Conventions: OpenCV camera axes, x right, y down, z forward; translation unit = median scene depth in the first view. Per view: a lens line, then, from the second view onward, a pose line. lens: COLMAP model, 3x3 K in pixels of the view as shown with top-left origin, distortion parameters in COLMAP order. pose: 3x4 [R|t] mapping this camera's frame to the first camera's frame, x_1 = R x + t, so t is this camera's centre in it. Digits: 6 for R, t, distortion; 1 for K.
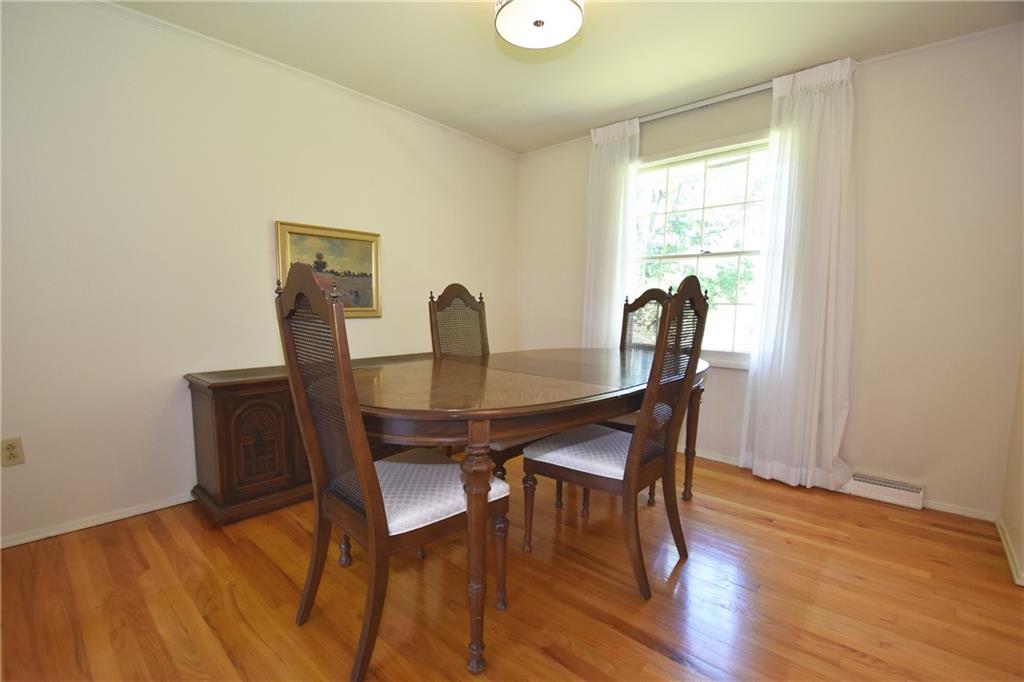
lens RADIAL K [[455.3, 0, 508.8], [0, 455.3, 351.4], [0, 0, 1]] dist [0.000050, -0.000796]
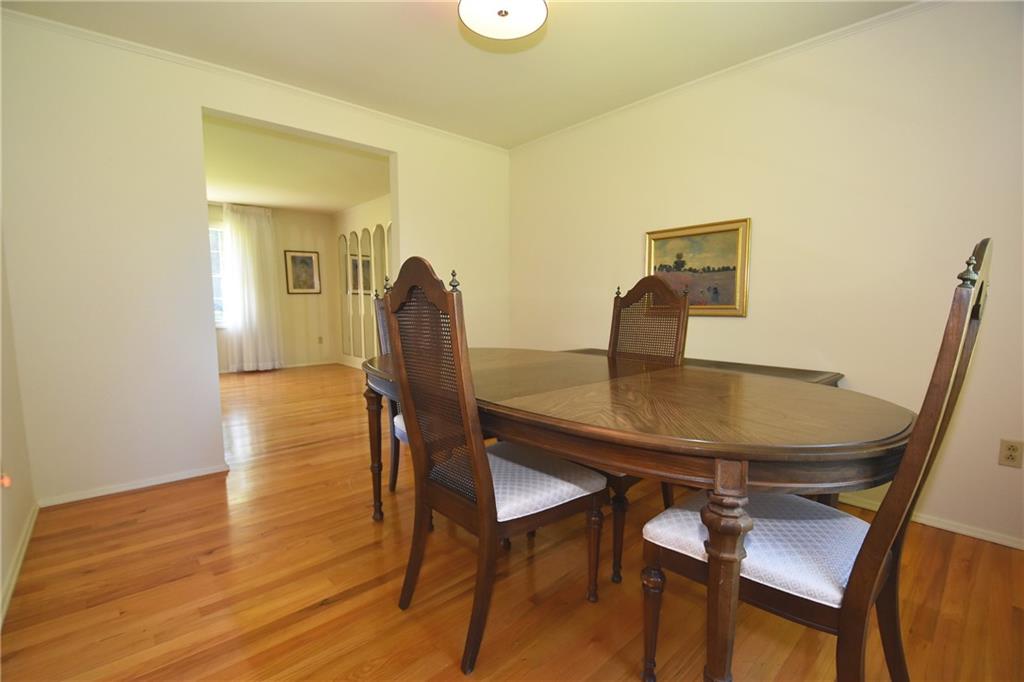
lens RADIAL K [[439.3, 0, 497.6], [0, 439.3, 344.5], [0, 0, 1]] dist [0.001198, -0.000071]
pose [[-0.140372, 0.091424, -0.985869, 0.645220], [-0.104987, 0.988740, 0.106639, -0.069177], [0.984517, 0.118473, -0.129193, 0.722061]]
